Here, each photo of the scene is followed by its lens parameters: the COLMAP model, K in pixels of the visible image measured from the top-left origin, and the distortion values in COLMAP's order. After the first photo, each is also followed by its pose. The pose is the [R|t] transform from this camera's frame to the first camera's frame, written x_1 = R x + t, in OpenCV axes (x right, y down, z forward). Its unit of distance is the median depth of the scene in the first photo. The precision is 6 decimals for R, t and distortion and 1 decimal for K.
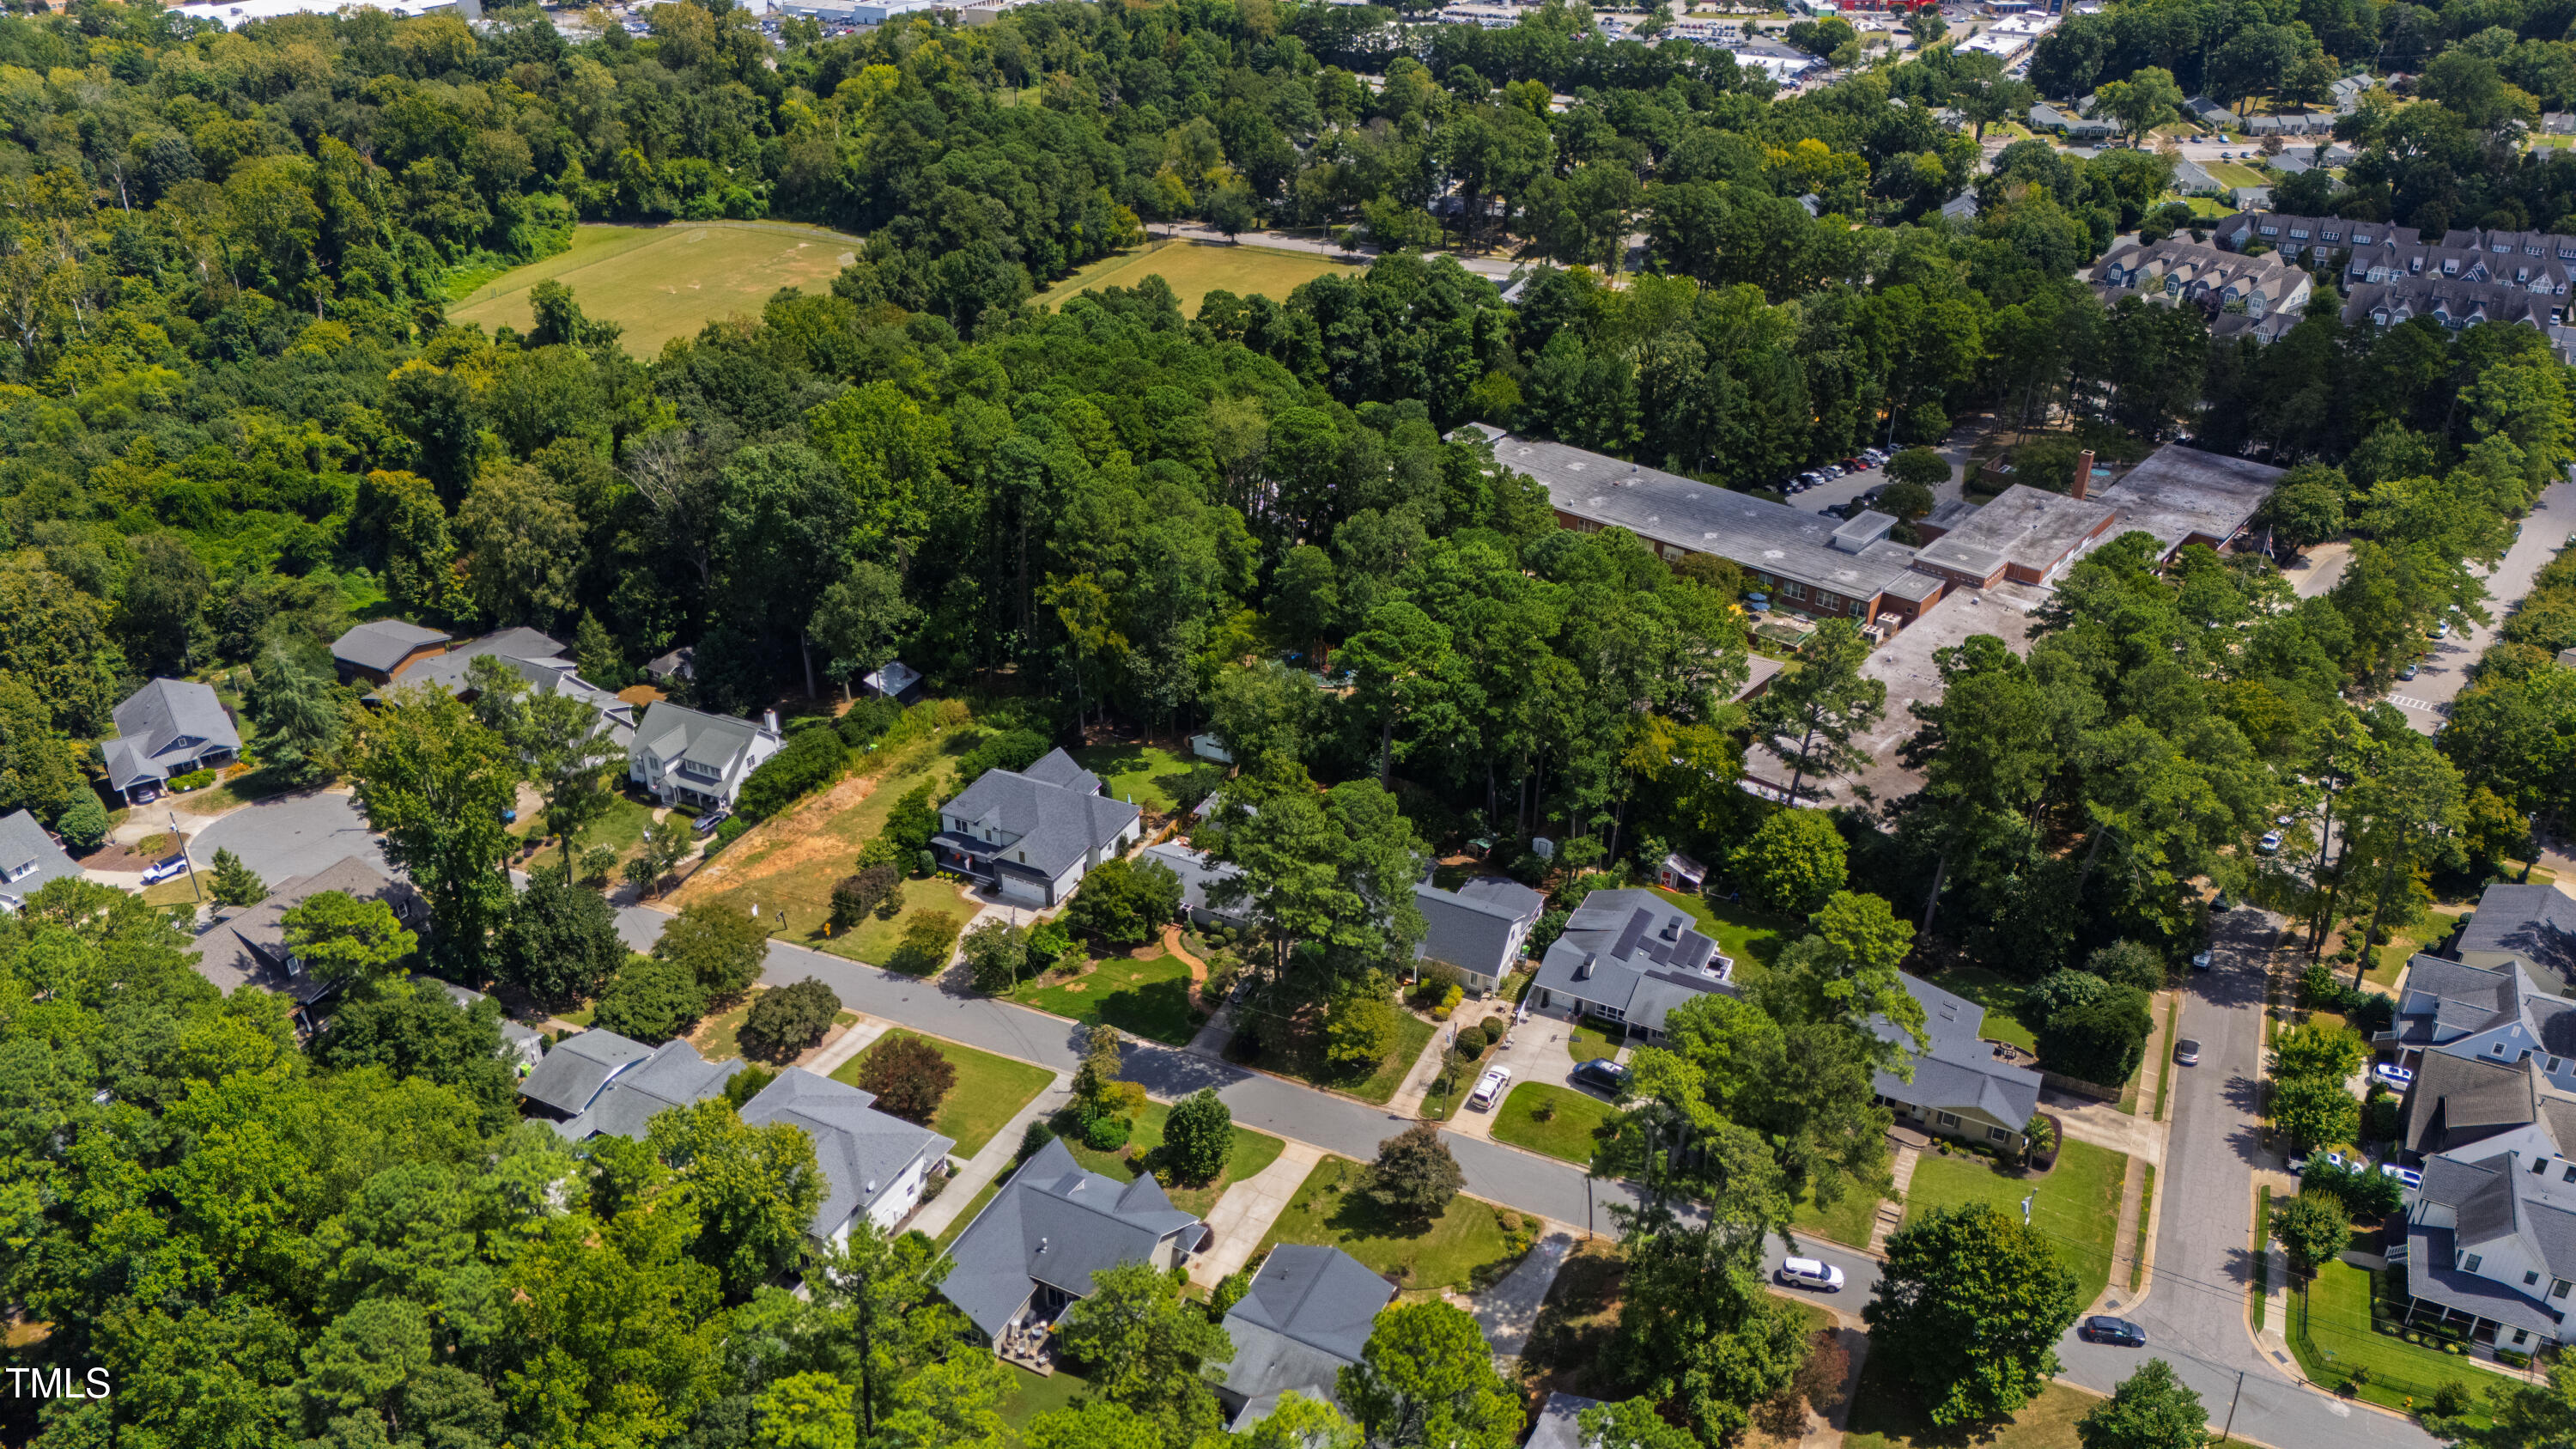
lens RADIAL K [[1901.2, 0, 1269.3], [0, 1901.2, 708.0], [0, 0, 1]] dist [0.078039, -0.082715]
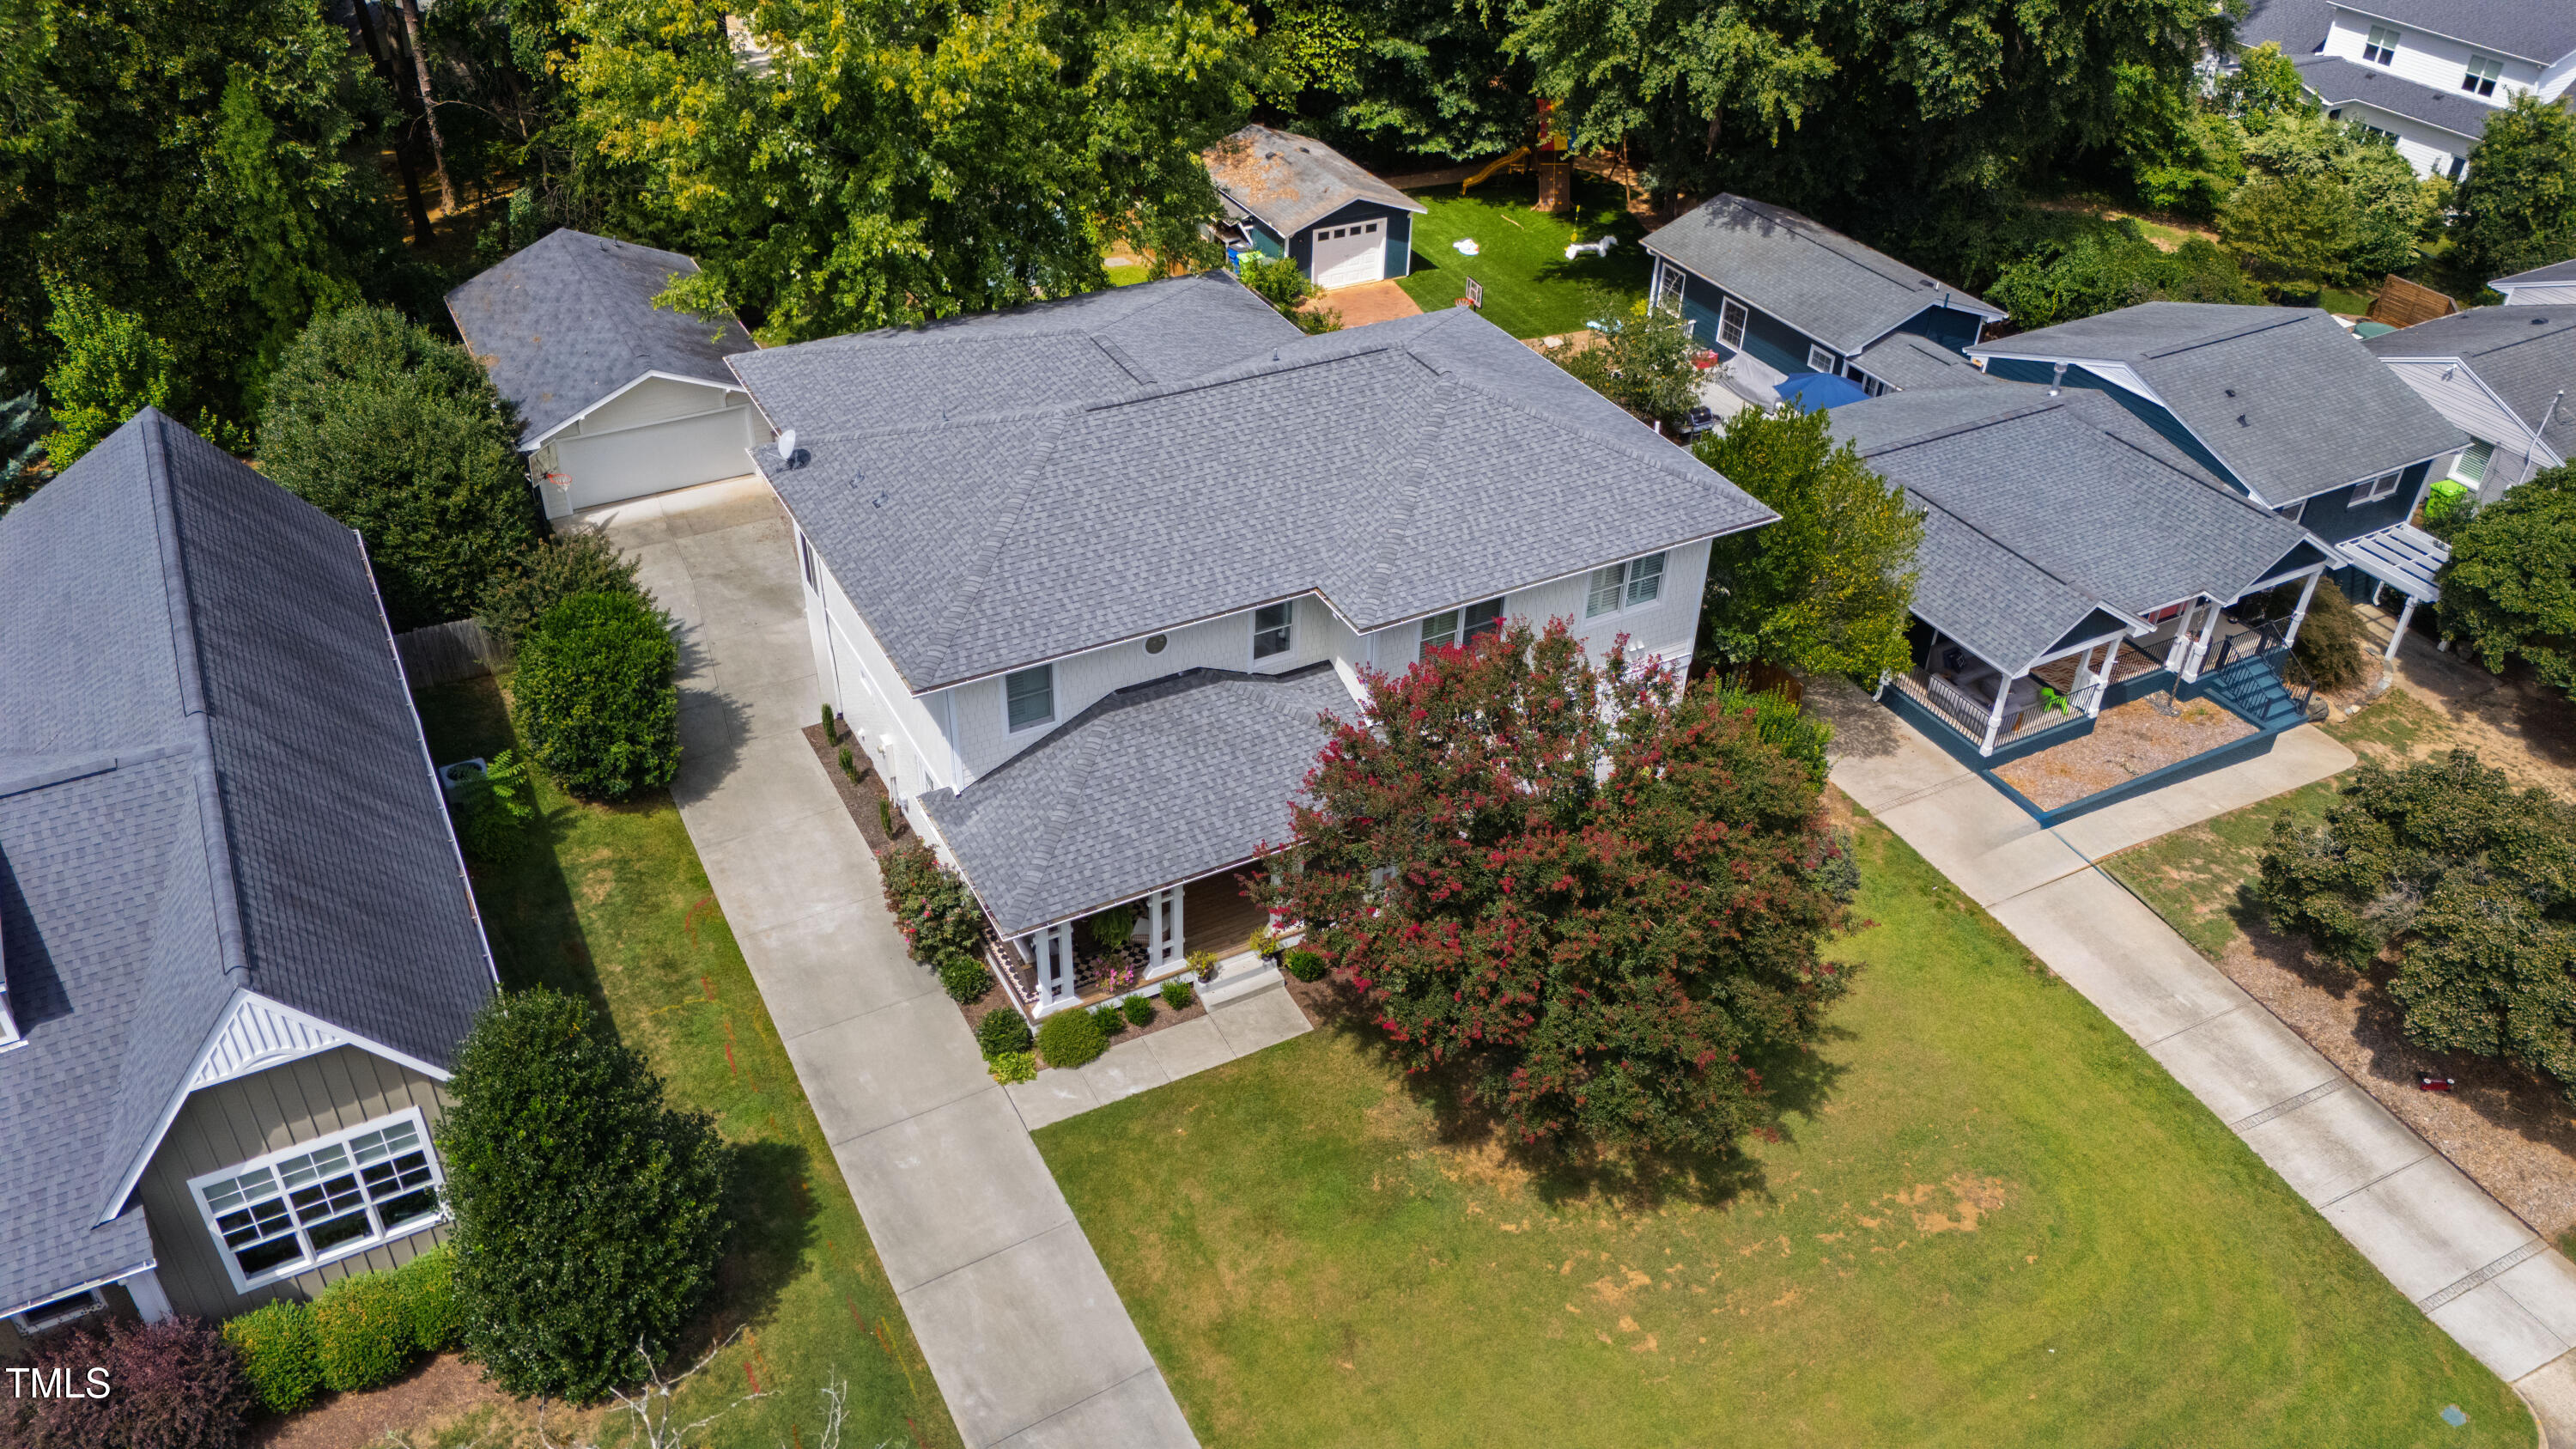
lens RADIAL K [[1901.2, 0, 1269.3], [0, 1901.2, 708.0], [0, 0, 1]] dist [0.078039, -0.082715]
pose [[-0.557468, 0.466445, -0.686774, -0.051819], [-0.428539, 0.546835, 0.719254, 0.059584], [0.711044, 0.695271, -0.104953, 0.859952]]
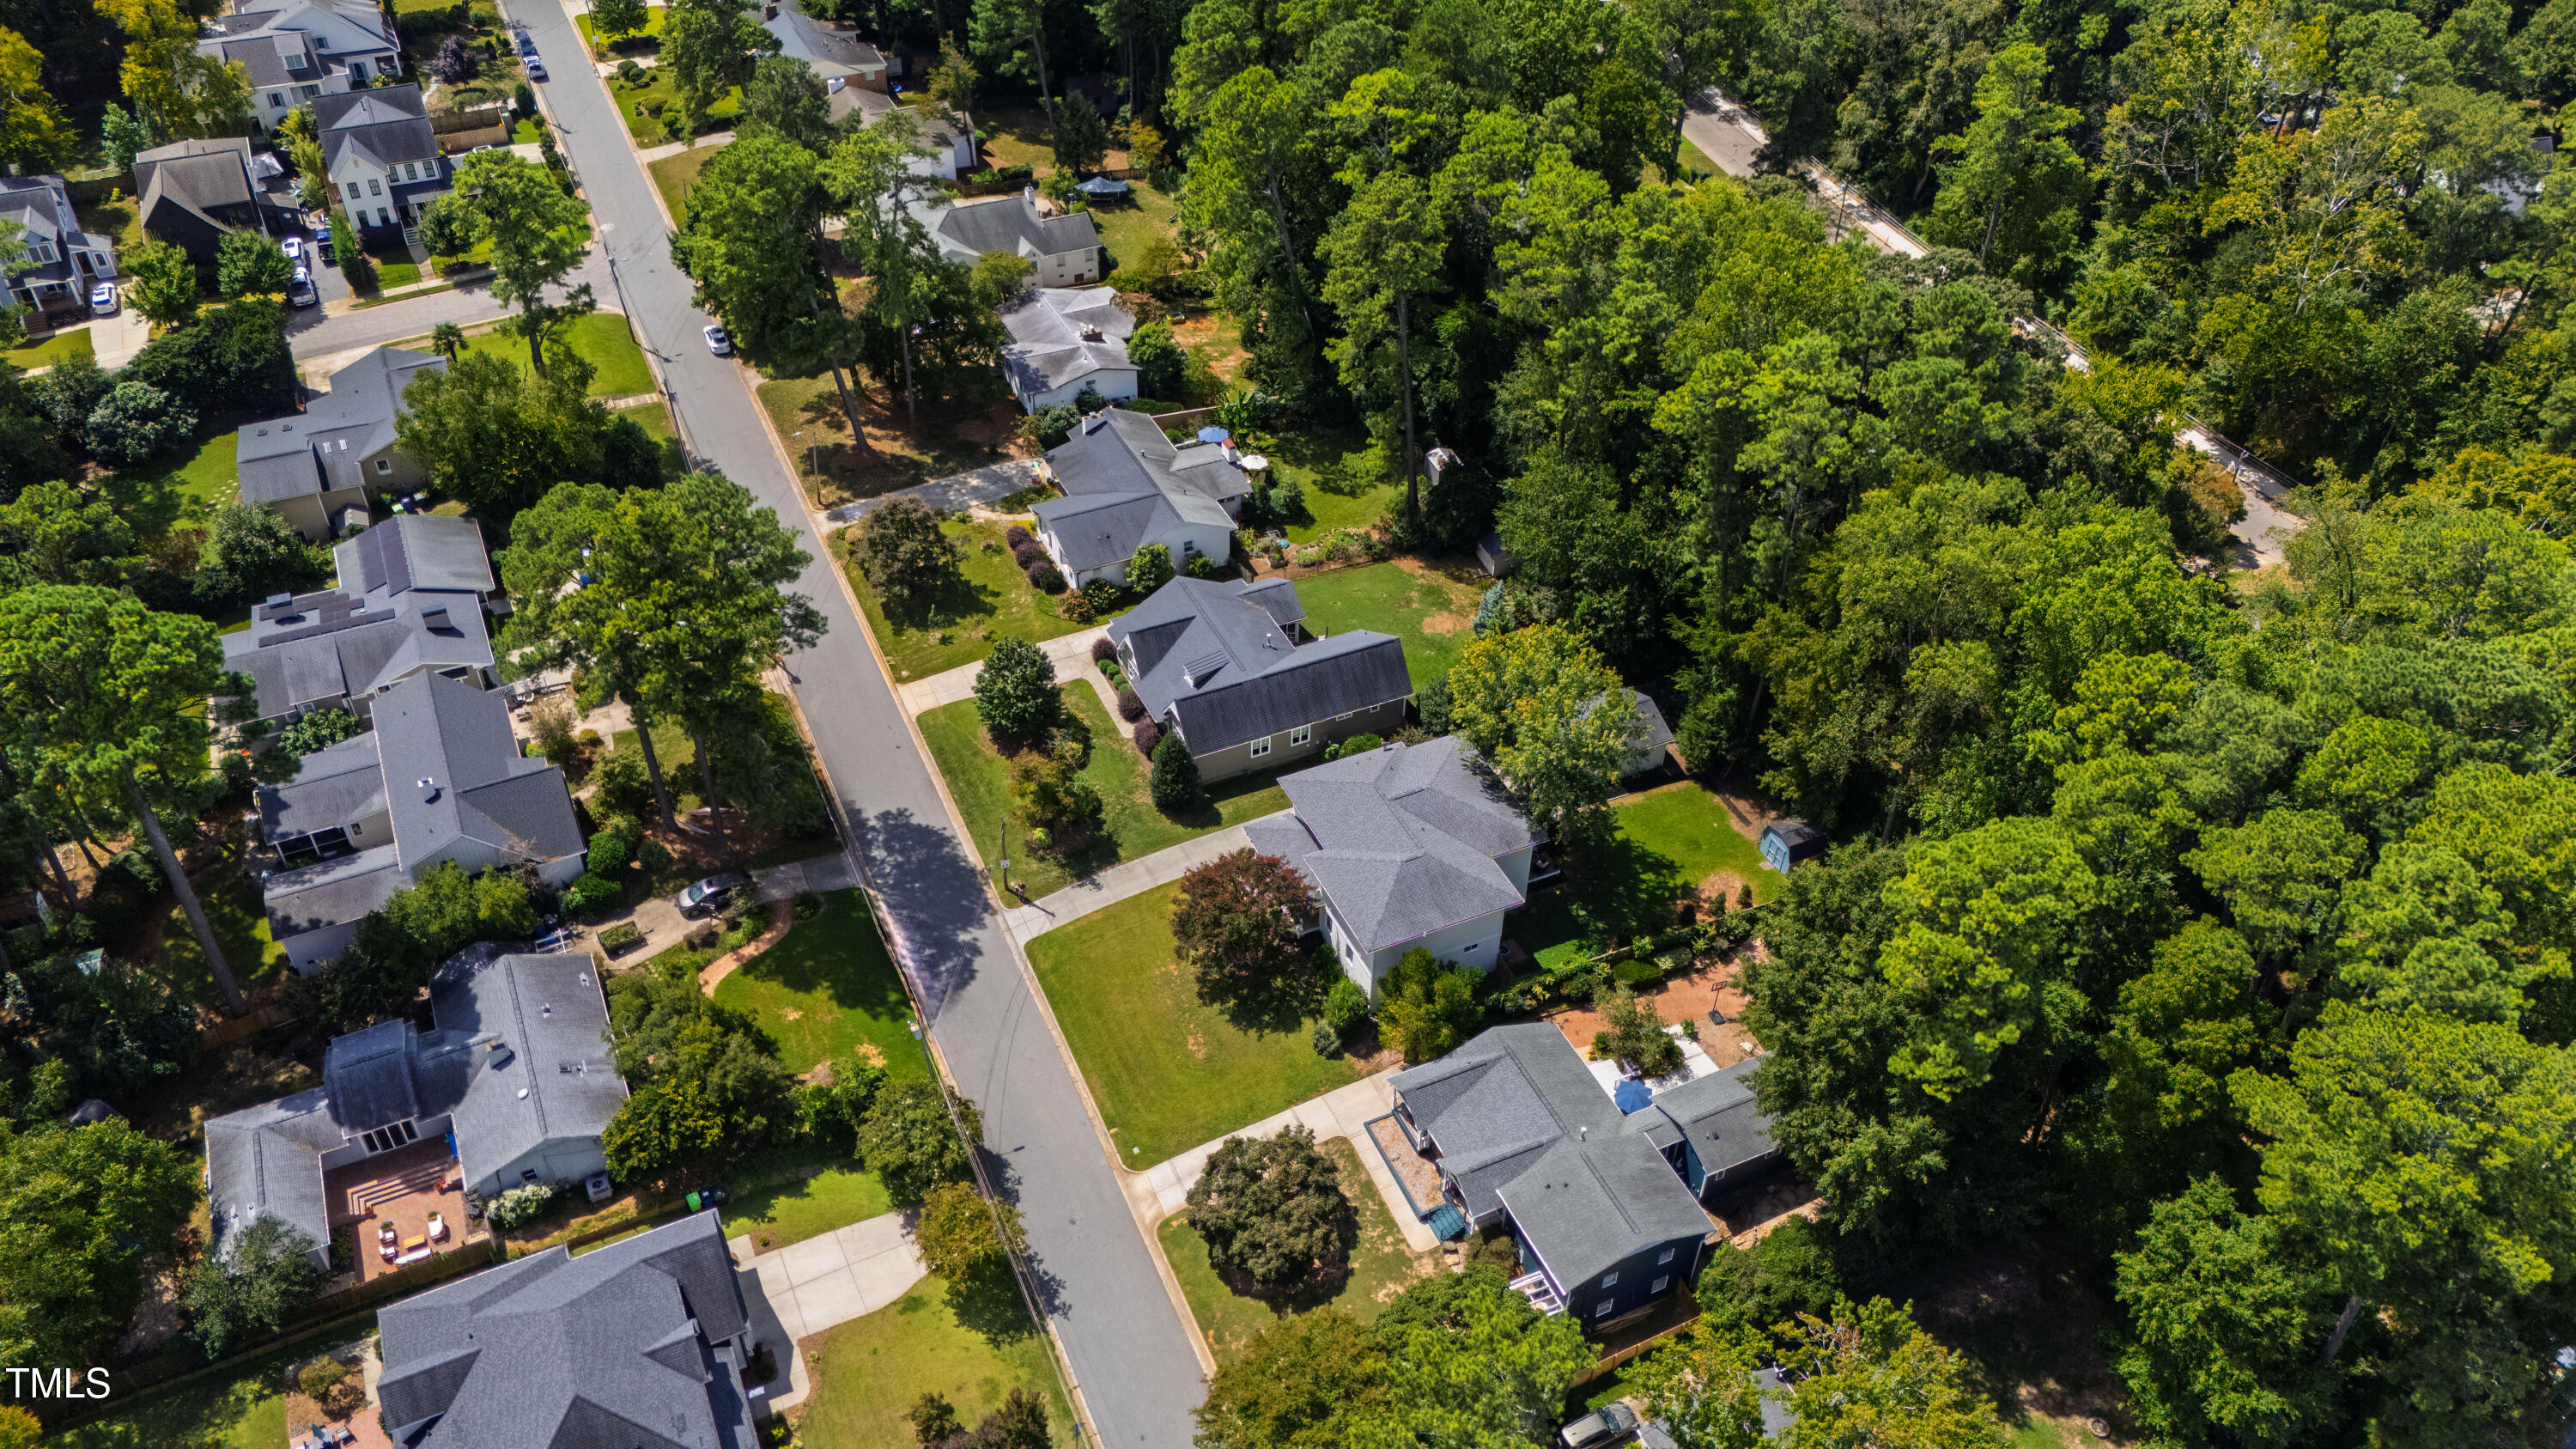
lens RADIAL K [[1812.9, 0, 1363.0], [0, 1812.9, 734.3], [0, 0, 1]] dist [0.084640, -0.069021]
pose [[-0.811249, -0.400105, 0.426369, -0.426271], [0.259805, 0.406603, 0.875886, -0.360959], [-0.523809, 0.821334, -0.225907, 0.934764]]
